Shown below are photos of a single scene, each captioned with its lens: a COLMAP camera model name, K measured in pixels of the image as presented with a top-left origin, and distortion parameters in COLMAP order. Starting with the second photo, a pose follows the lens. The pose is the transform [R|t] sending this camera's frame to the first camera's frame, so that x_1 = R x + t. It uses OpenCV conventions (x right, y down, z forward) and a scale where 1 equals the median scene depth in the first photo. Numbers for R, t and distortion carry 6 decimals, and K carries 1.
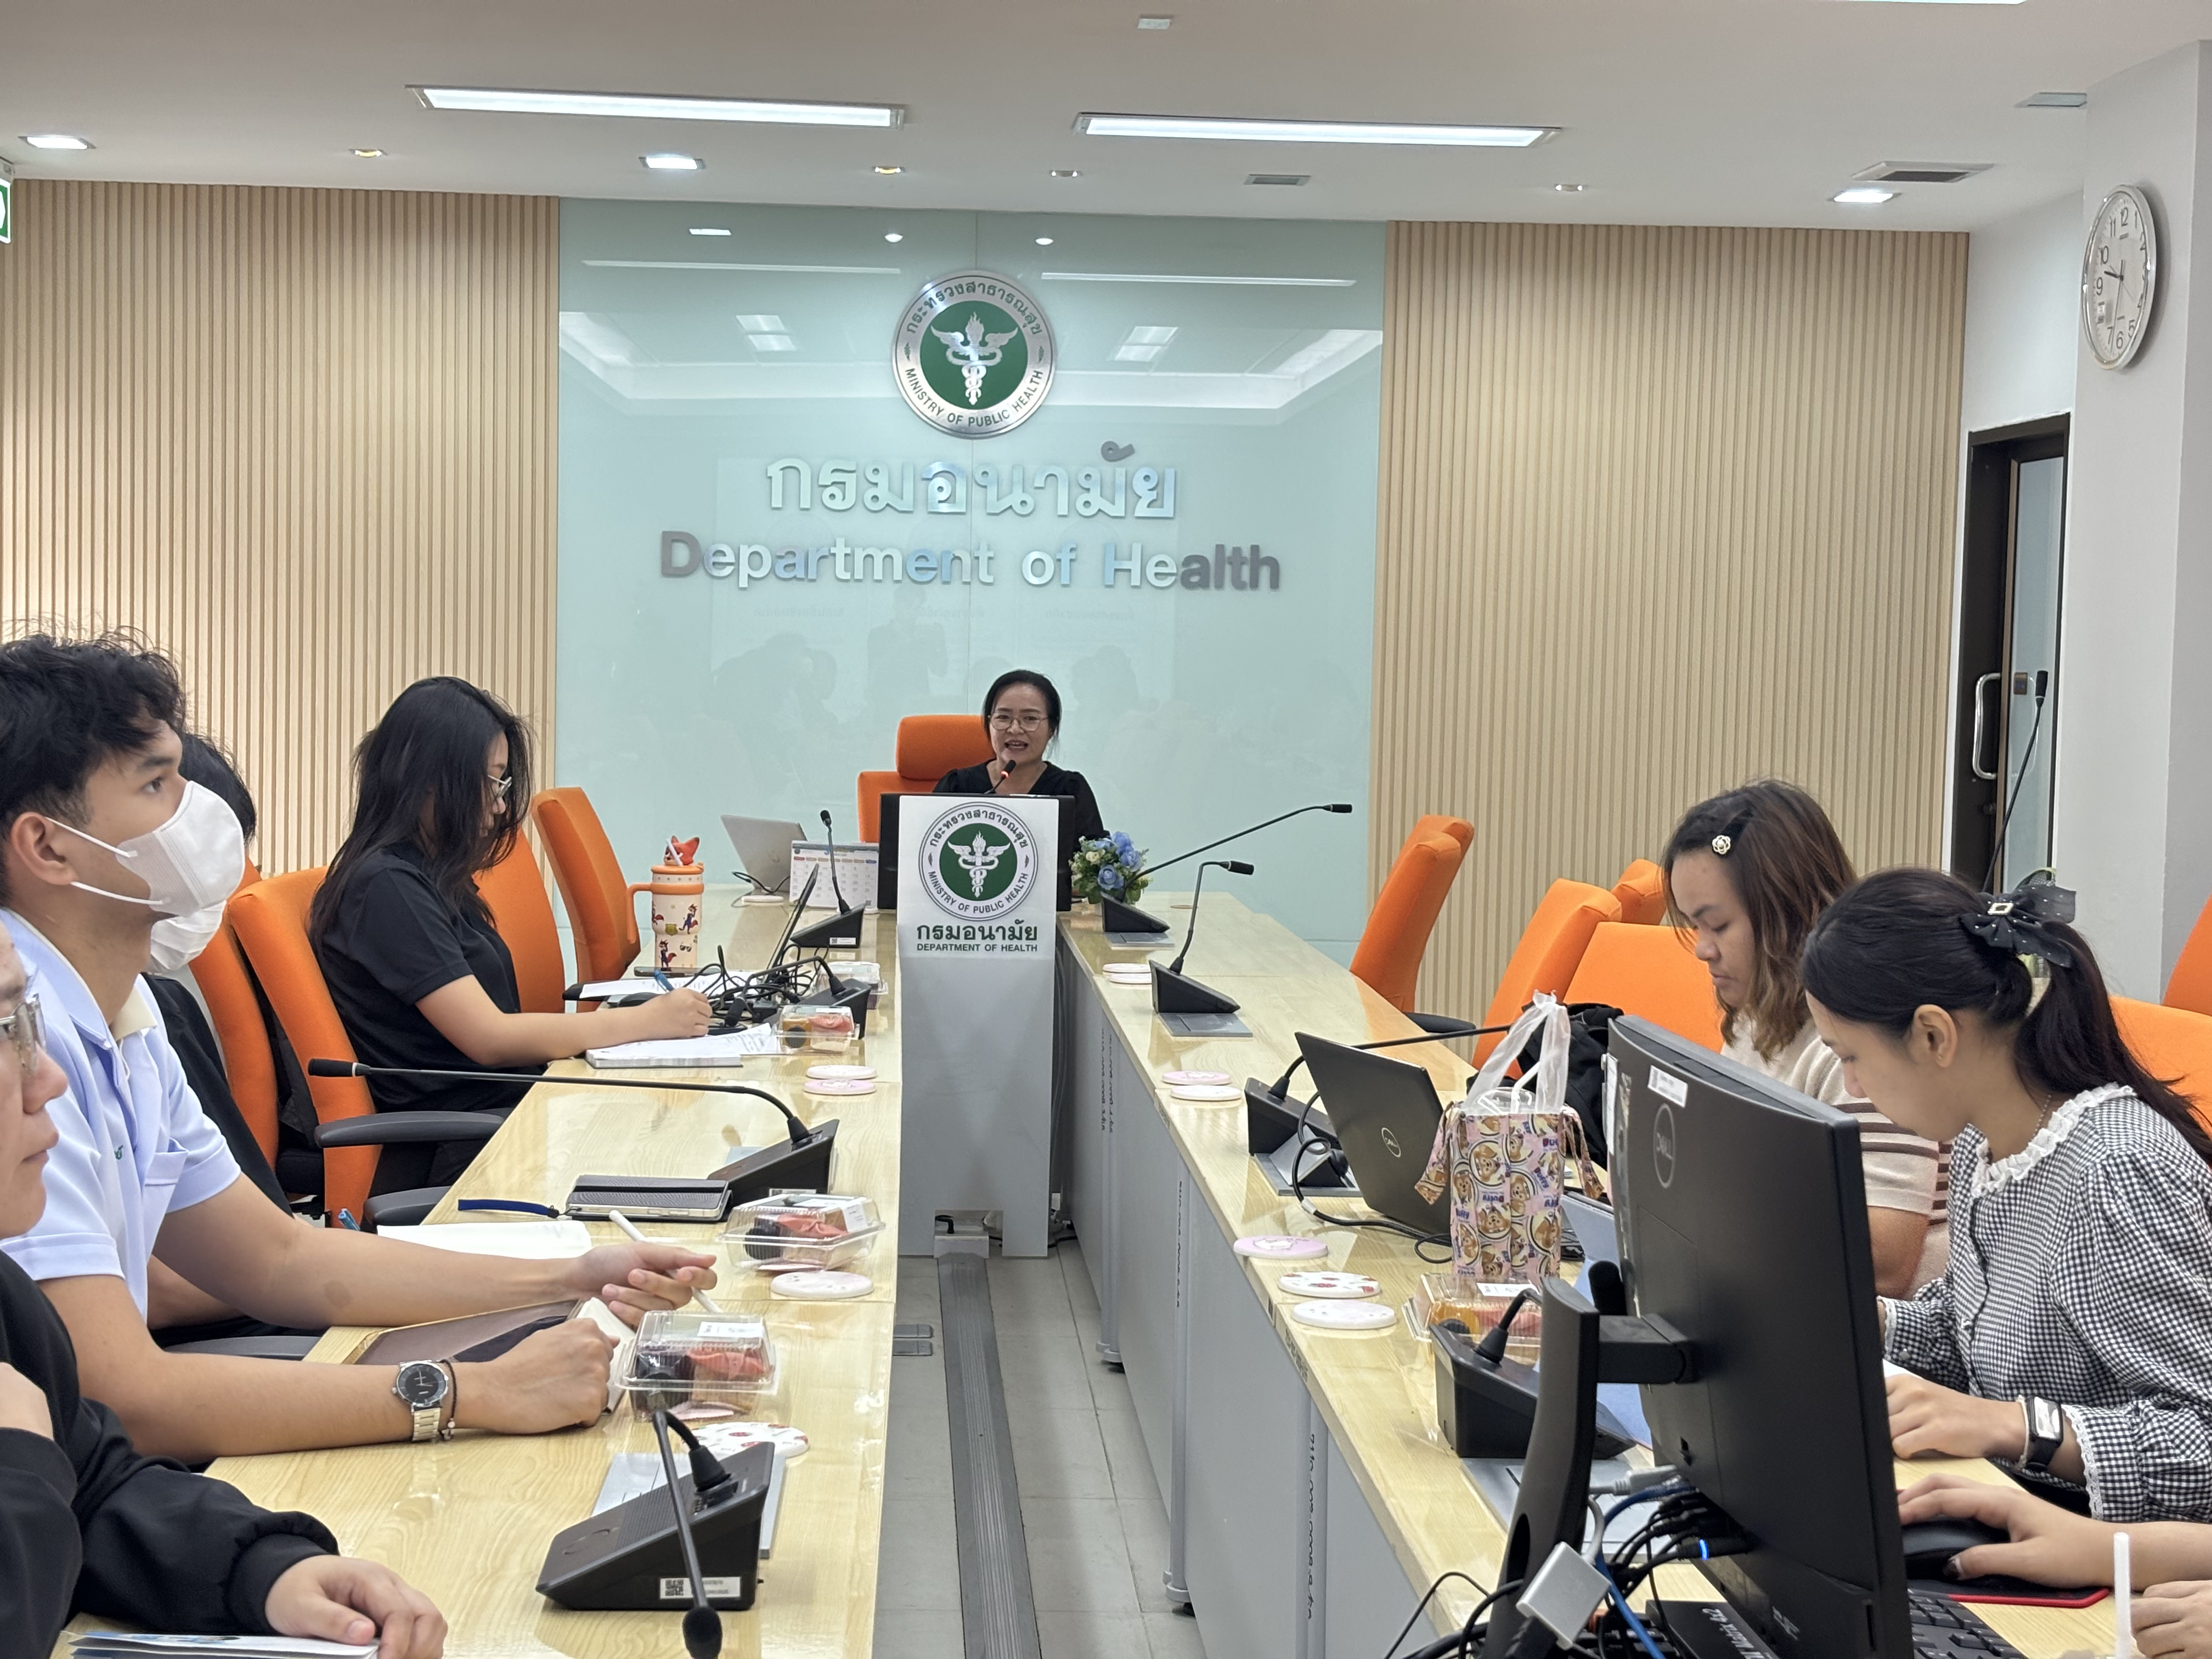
lens RADIAL K [[3335.1, 0, 1060.4], [0, 3335.1, 828.8], [0, 0, 1]] dist [0.057483, -0.055427]
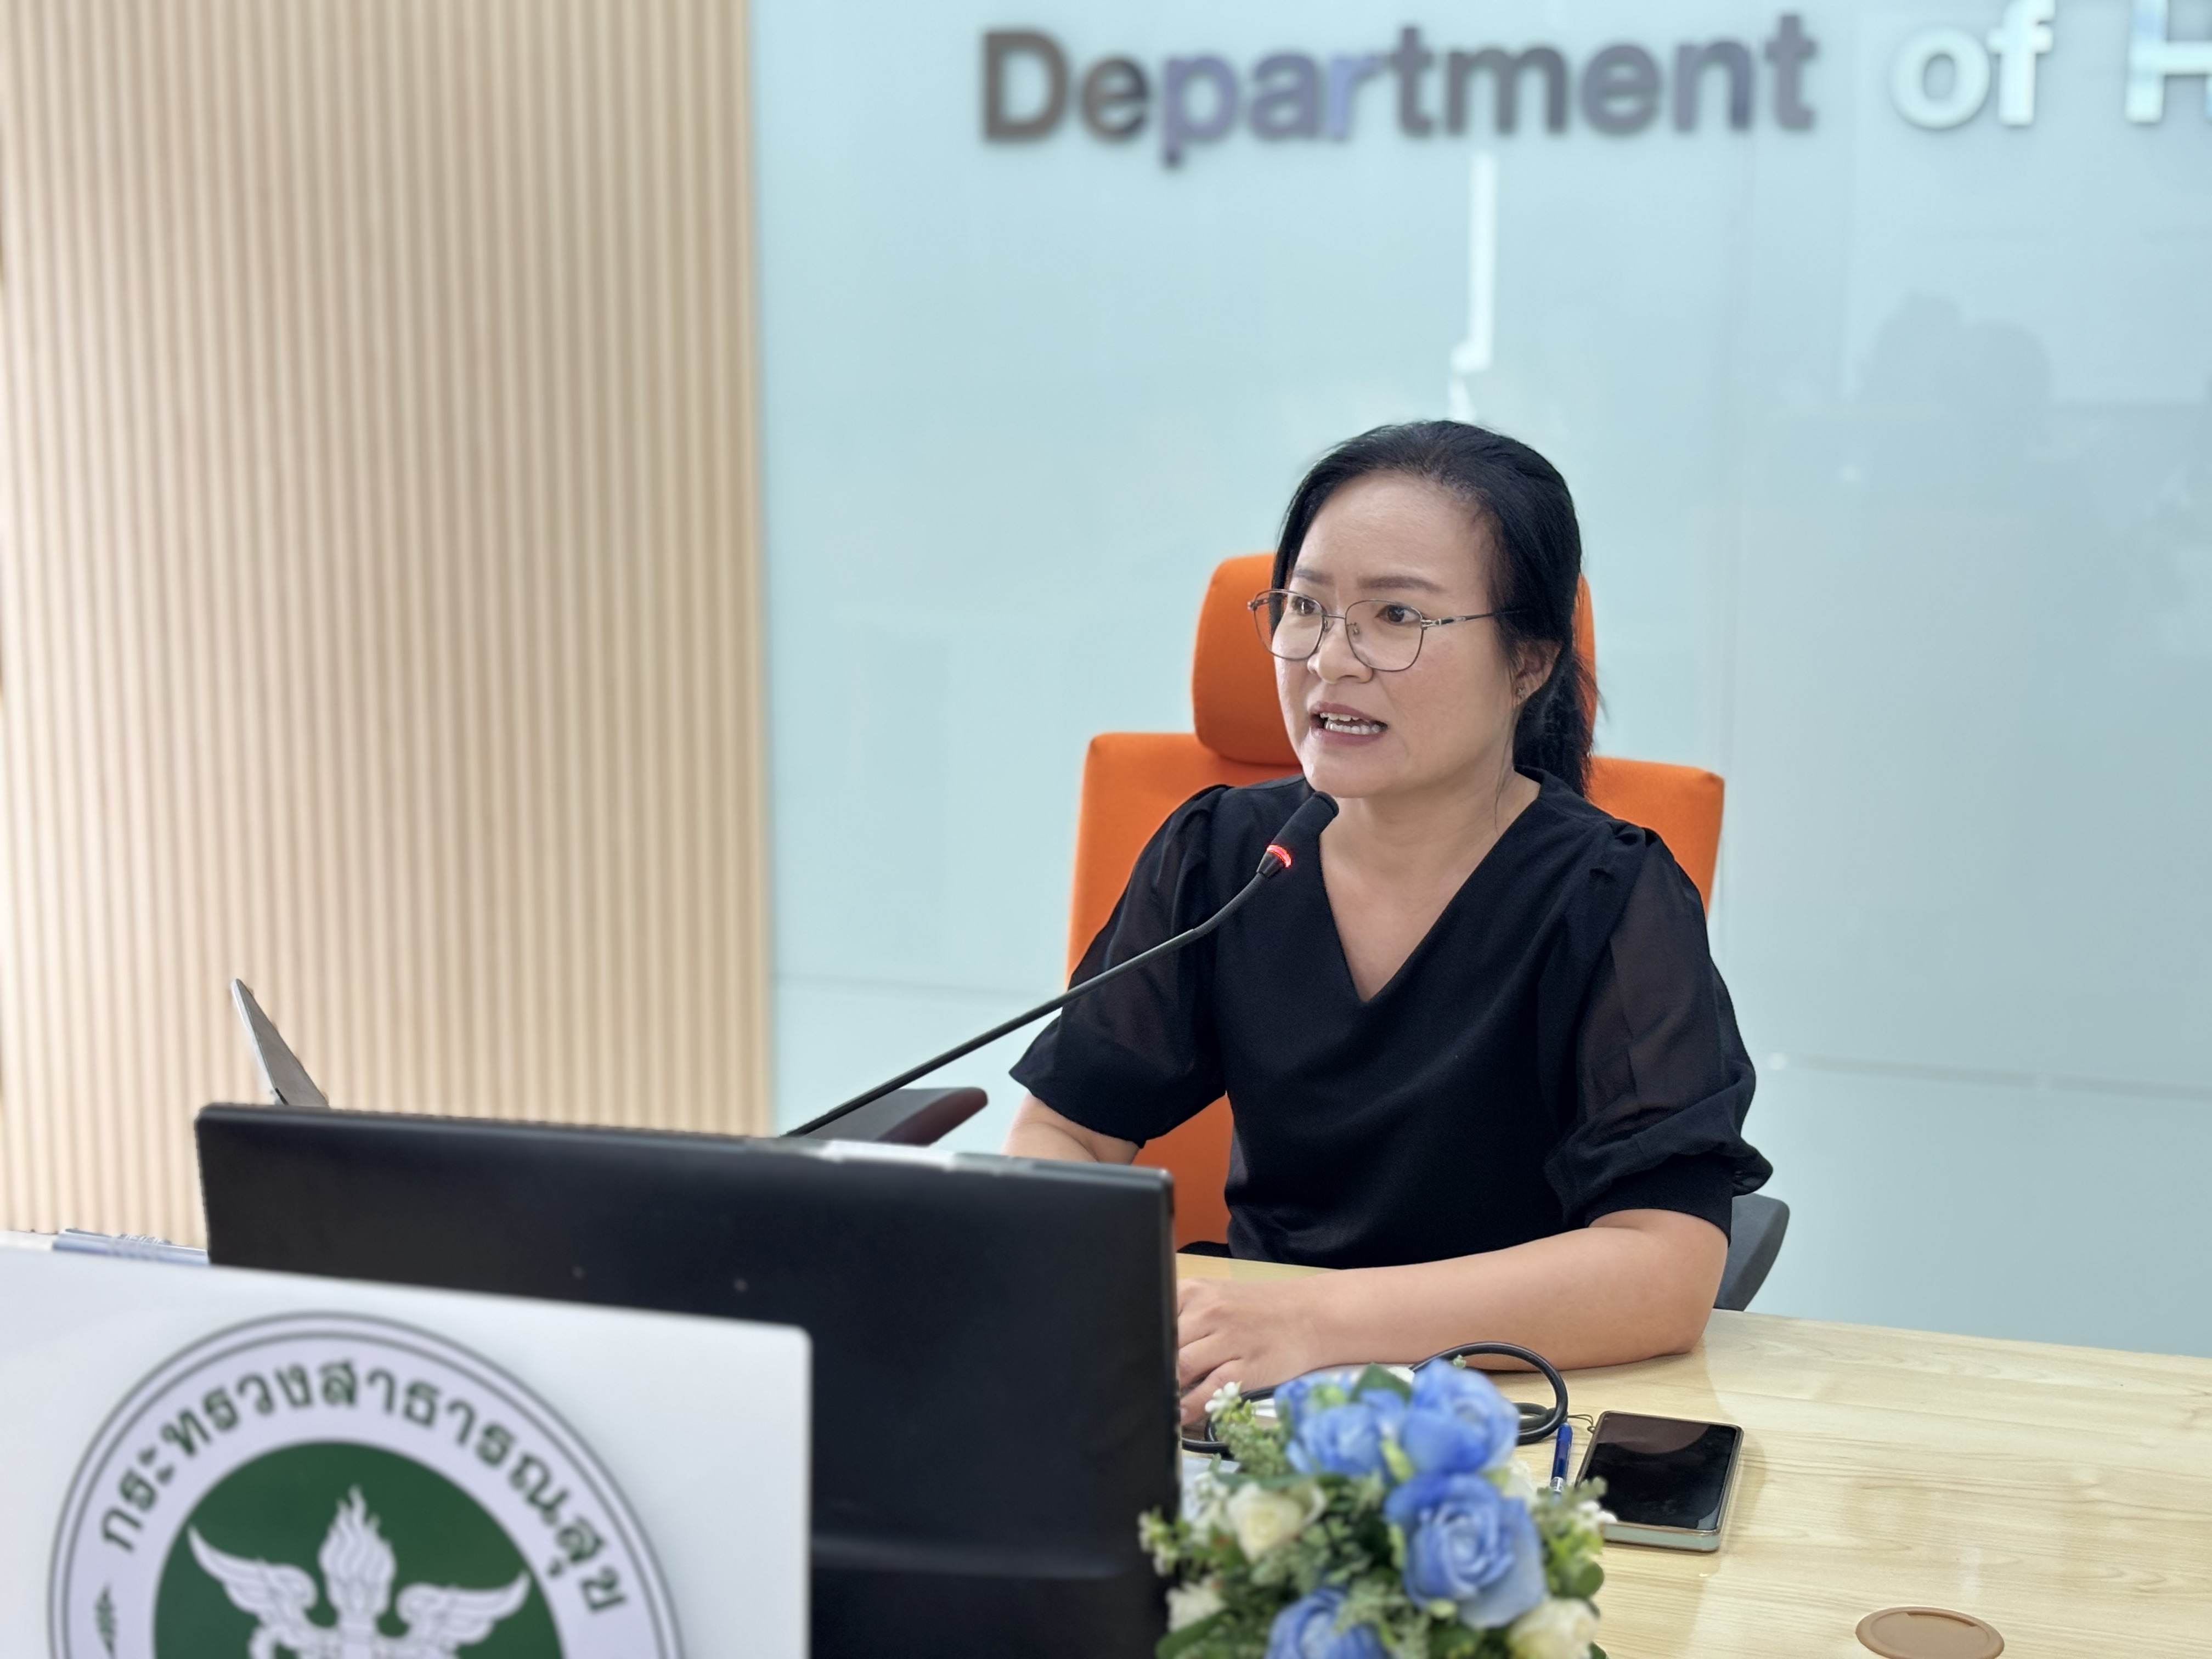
lens RADIAL K [[3335.1, 0, 1060.4], [0, 3335.1, 828.8], [0, 0, 1]] dist [0.057483, -0.055427]
pose [[0.921154, 0.040477, -0.387089, 0.072122], [0.000091, 0.994555, 0.104216, -0.050180], [0.389199, -0.096034, 0.916134, 0.896342]]
